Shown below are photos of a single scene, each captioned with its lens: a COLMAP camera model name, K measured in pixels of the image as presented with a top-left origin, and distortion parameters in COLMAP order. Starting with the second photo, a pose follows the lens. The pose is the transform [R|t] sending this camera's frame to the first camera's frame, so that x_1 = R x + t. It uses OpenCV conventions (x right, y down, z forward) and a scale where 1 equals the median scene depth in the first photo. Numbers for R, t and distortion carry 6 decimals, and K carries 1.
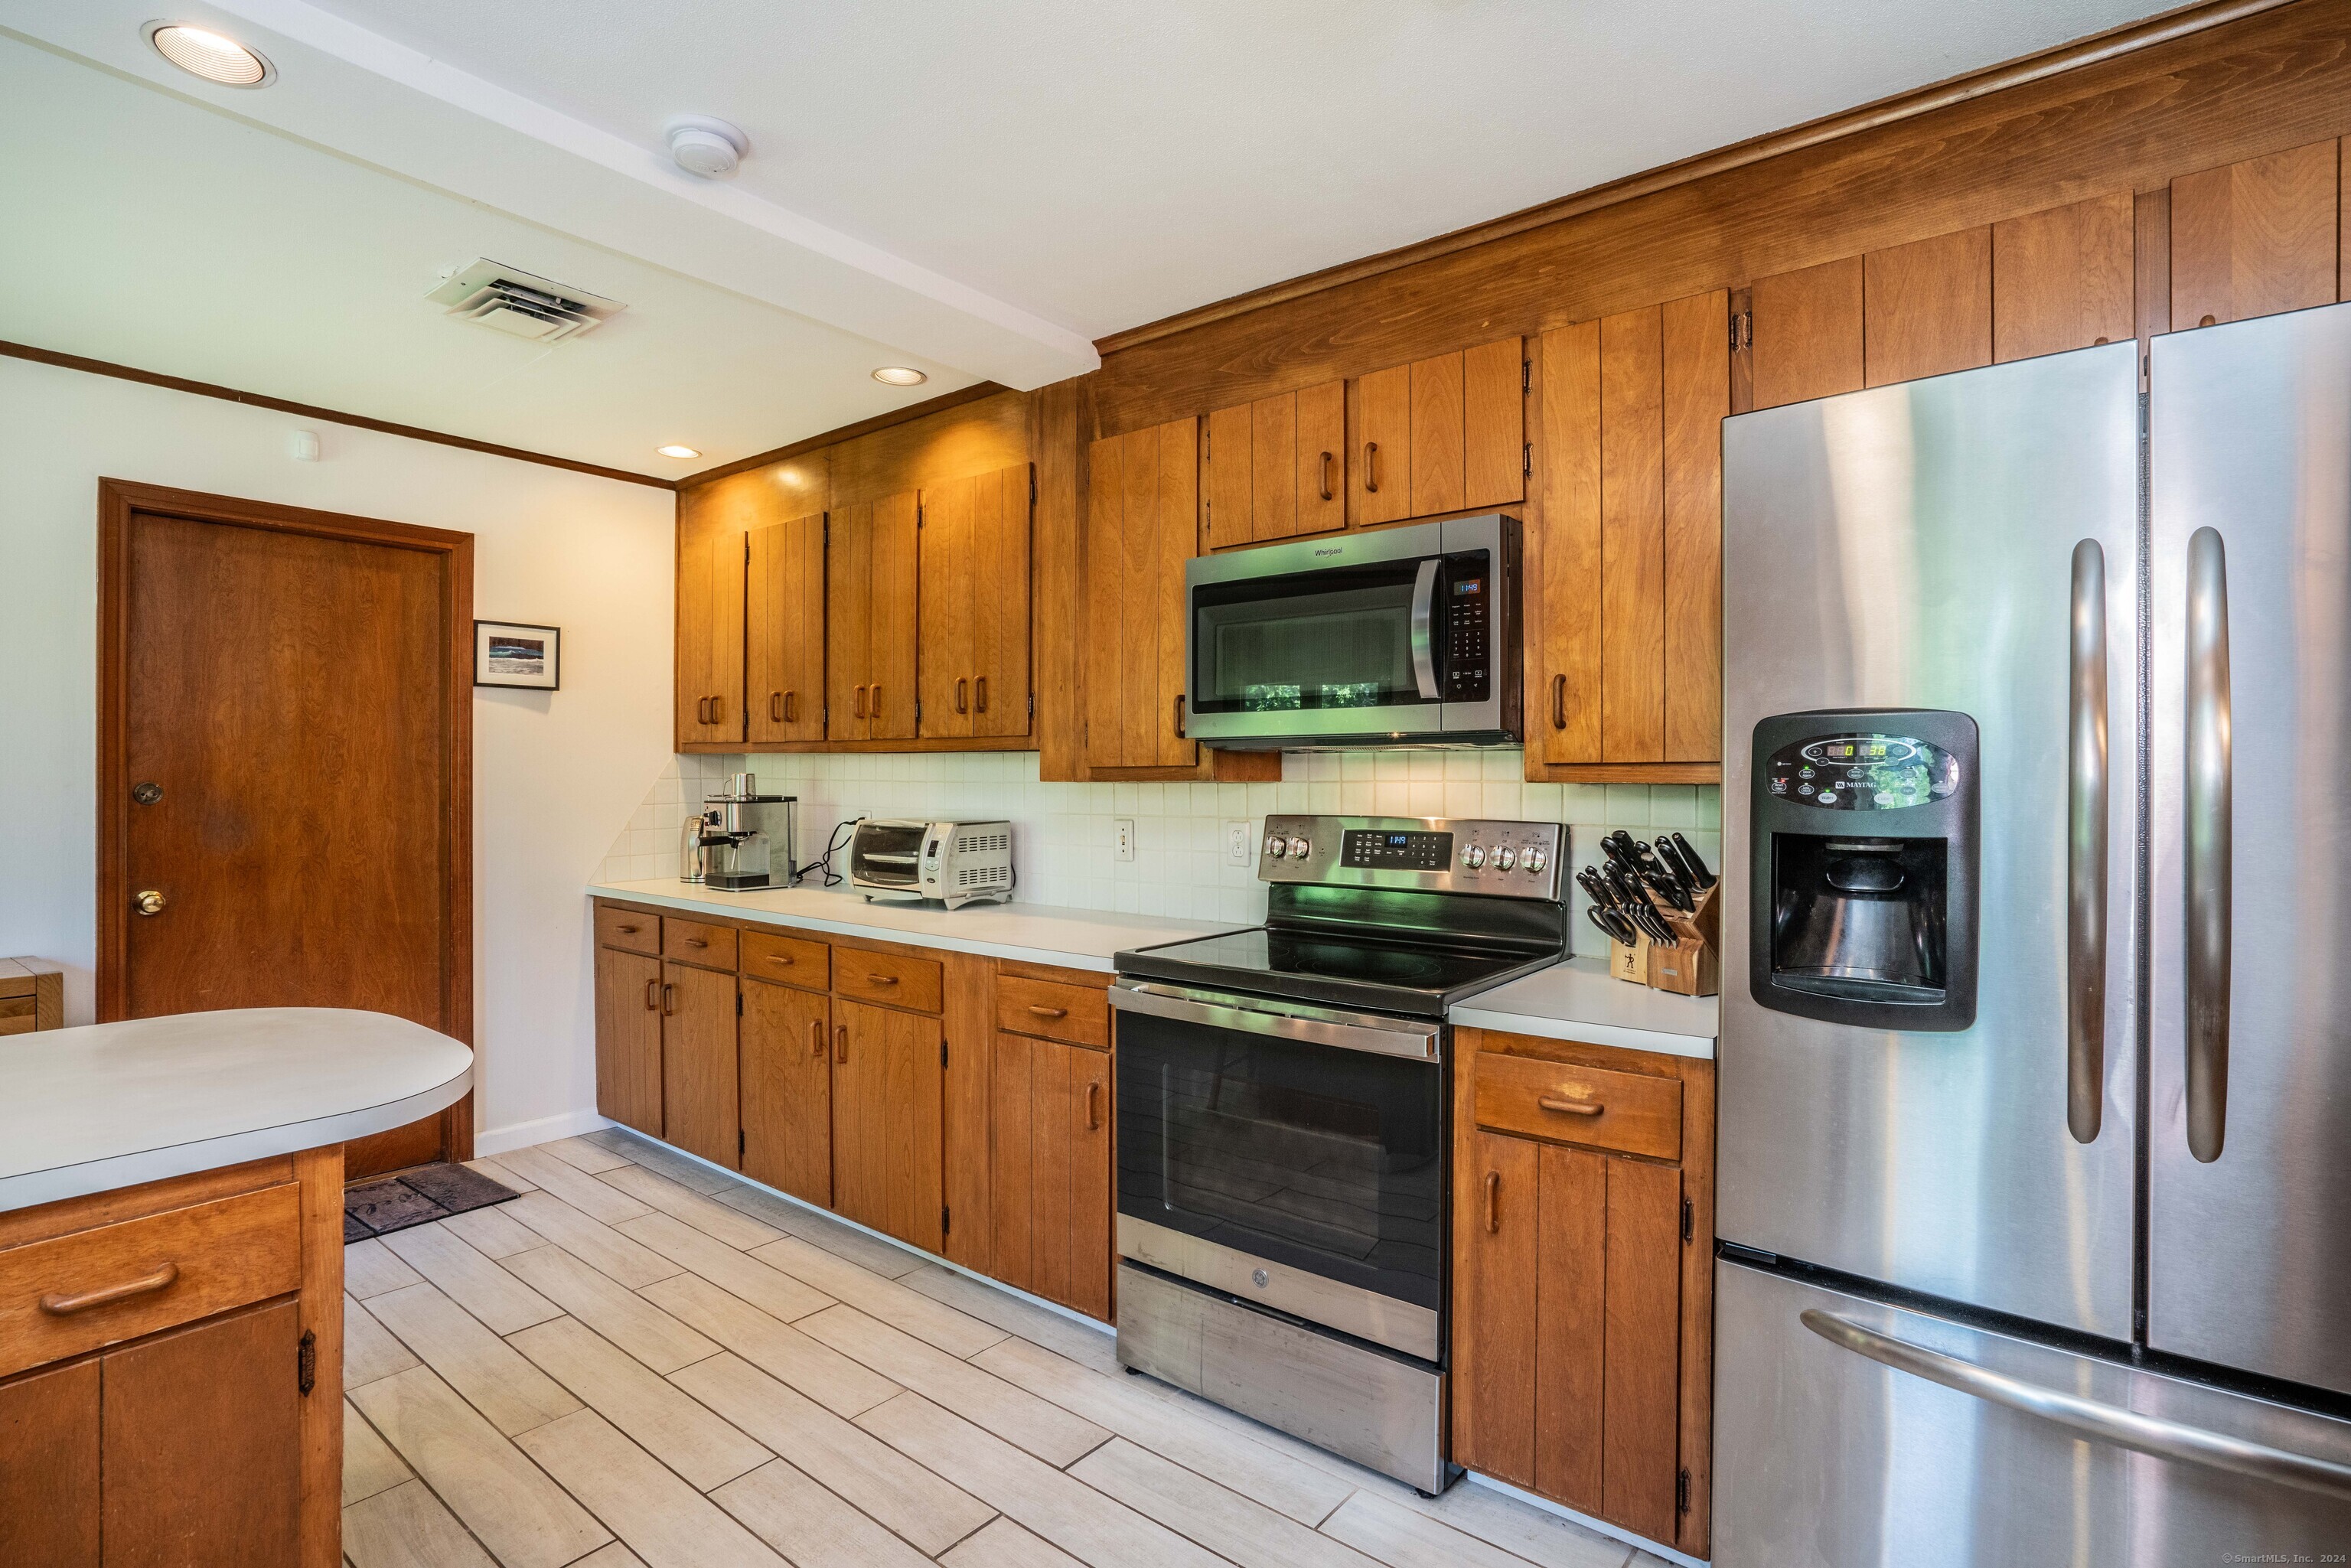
lens RADIAL K [[1137.6, 0, 1178.3], [0, 1137.6, 773.2], [0, 0, 1]] dist [-0.044475, 0.000970]
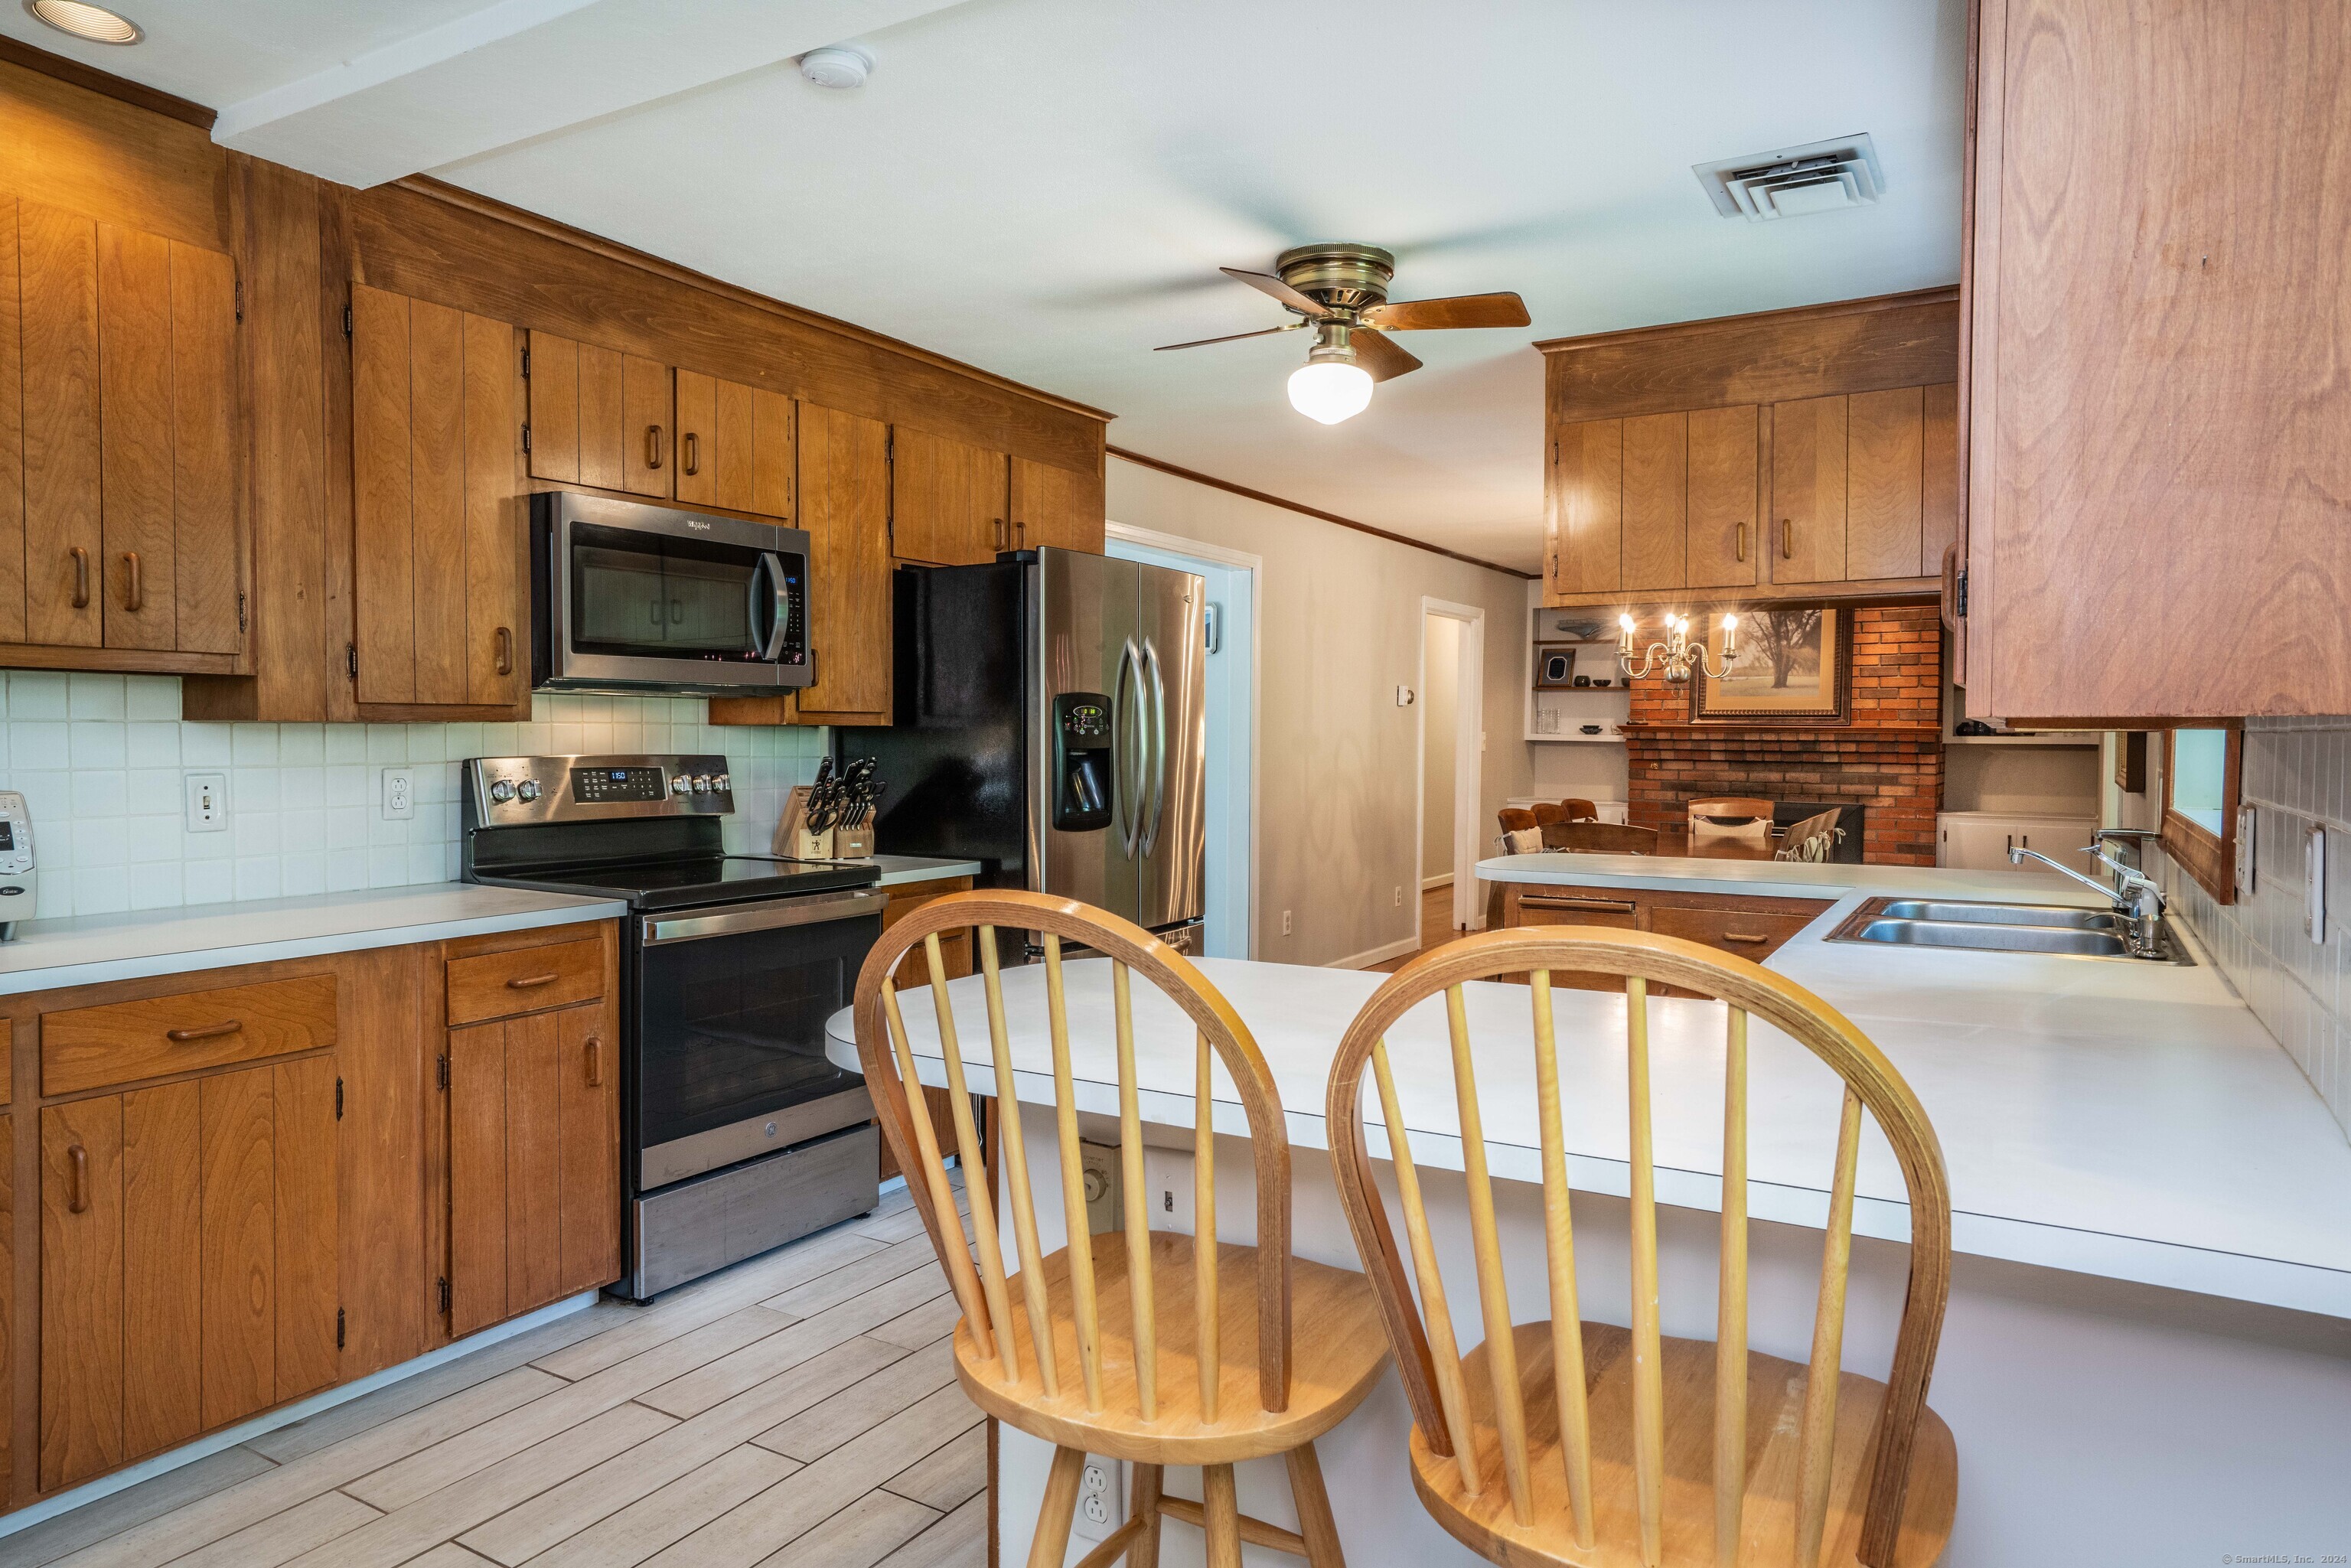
lens RADIAL K [[1461.1, 0, 1176.0], [0, 1461.1, 751.0], [0, 0, 1]] dist [0.004213, 0.000910]
pose [[-0.125708, -0.016258, 0.991934, -1.224901], [-0.011463, 0.999823, 0.014935, 0.006834], [-0.992001, -0.009493, -0.125872, 0.606858]]
